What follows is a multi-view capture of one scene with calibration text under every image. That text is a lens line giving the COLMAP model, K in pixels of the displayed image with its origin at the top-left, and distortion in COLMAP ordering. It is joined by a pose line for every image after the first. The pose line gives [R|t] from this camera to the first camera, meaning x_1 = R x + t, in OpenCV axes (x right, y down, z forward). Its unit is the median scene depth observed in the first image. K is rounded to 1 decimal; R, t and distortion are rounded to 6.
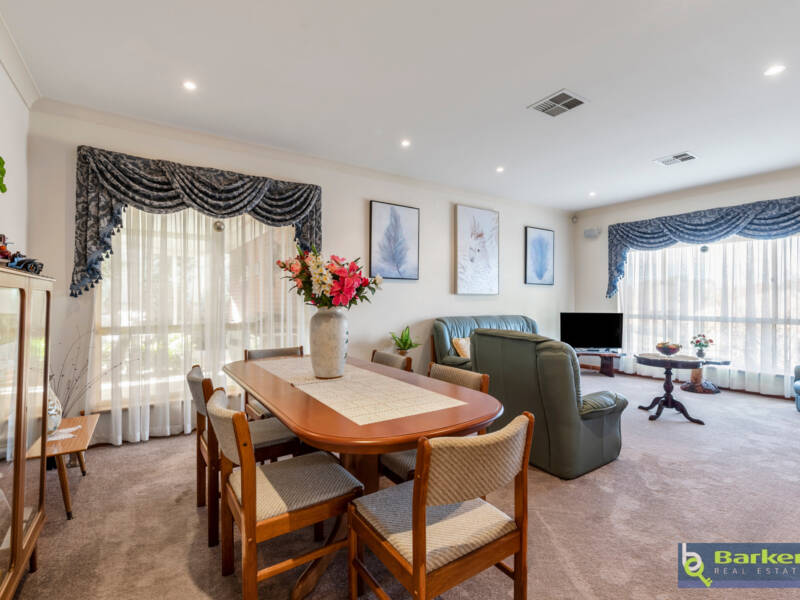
lens RADIAL K [[389.5, 0, 397.0], [0, 389.5, 294.8], [0, 0, 1]] dist [0.000517, -0.000247]
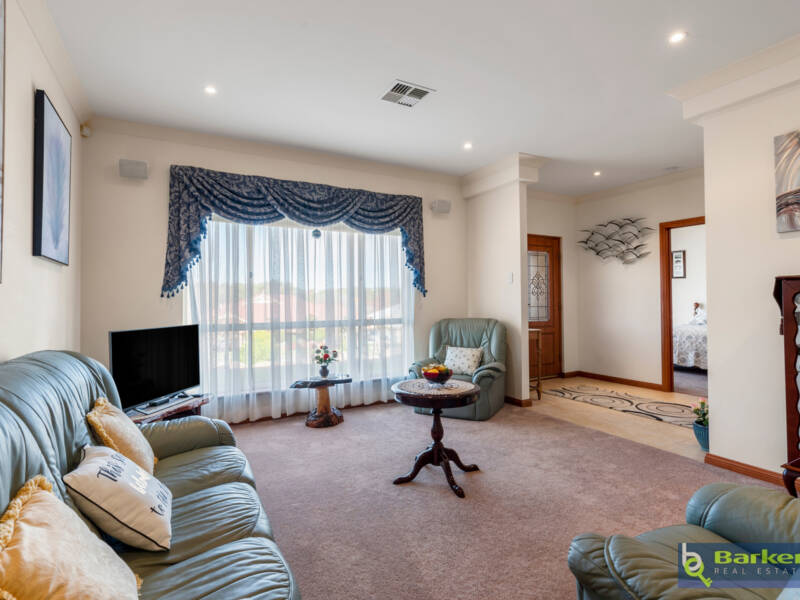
lens RADIAL K [[413.0, 0, 397.6], [0, 413.0, 294.5], [0, 0, 1]] dist [0.003164, 0.000418]
pose [[0.101523, 0.019284, 0.994646, 0.002146], [-0.002867, 0.999814, -0.019091, 0.016488], [-0.994829, -0.000914, 0.101560, 0.754719]]
